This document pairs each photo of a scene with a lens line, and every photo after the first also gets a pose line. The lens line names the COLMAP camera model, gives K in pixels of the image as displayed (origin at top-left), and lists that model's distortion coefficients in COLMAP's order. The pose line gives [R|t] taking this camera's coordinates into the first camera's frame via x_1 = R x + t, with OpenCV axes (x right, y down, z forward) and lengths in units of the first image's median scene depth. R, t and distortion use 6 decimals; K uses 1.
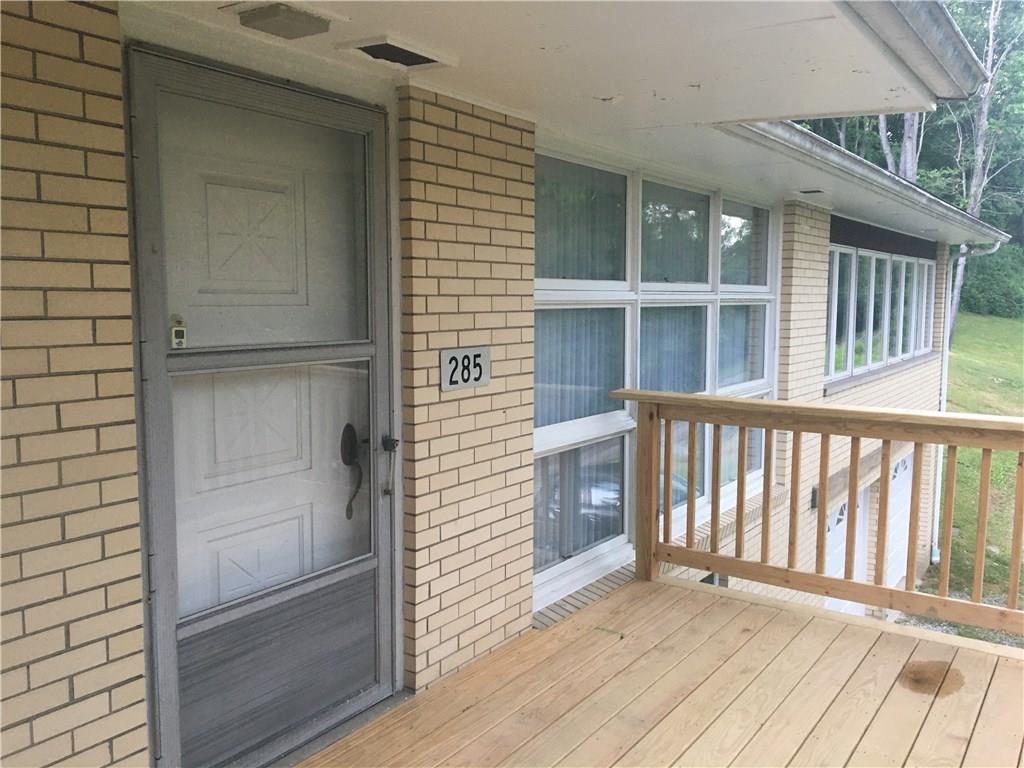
lens RADIAL K [[847.4, 0, 506.8], [0, 847.4, 384.4], [0, 0, 1]] dist [0.056706, -0.057307]
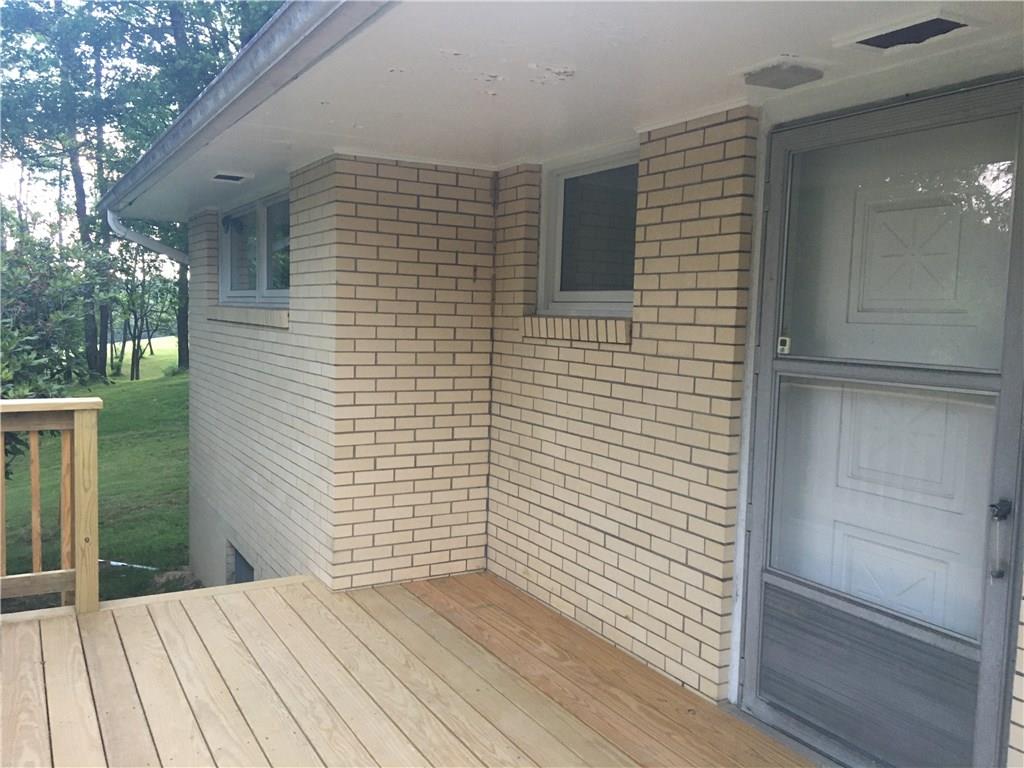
lens RADIAL K [[847.4, 0, 510.0], [0, 847.4, 385.1], [0, 0, 1]] dist [0.056706, -0.057307]
pose [[-0.416344, 0.059070, -0.907286, 0.690989], [-0.123976, 0.984879, 0.121013, -0.073114], [0.900715, 0.162864, -0.402725, 0.849546]]
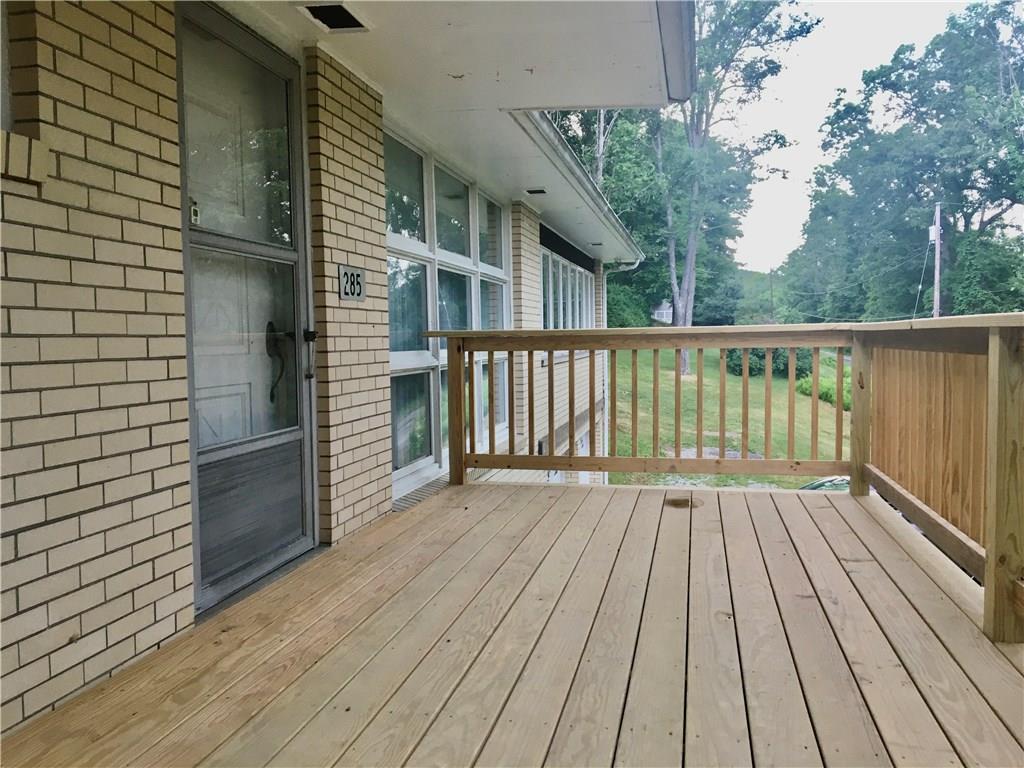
lens RADIAL K [[847.4, 0, 511.3], [0, 847.4, 384.7], [0, 0, 1]] dist [0.056706, -0.057307]
pose [[0.920888, -0.036439, 0.388119, -0.332340], [0.053871, 0.997965, -0.034125, 0.188772], [-0.386086, 0.052334, 0.920977, -0.222686]]
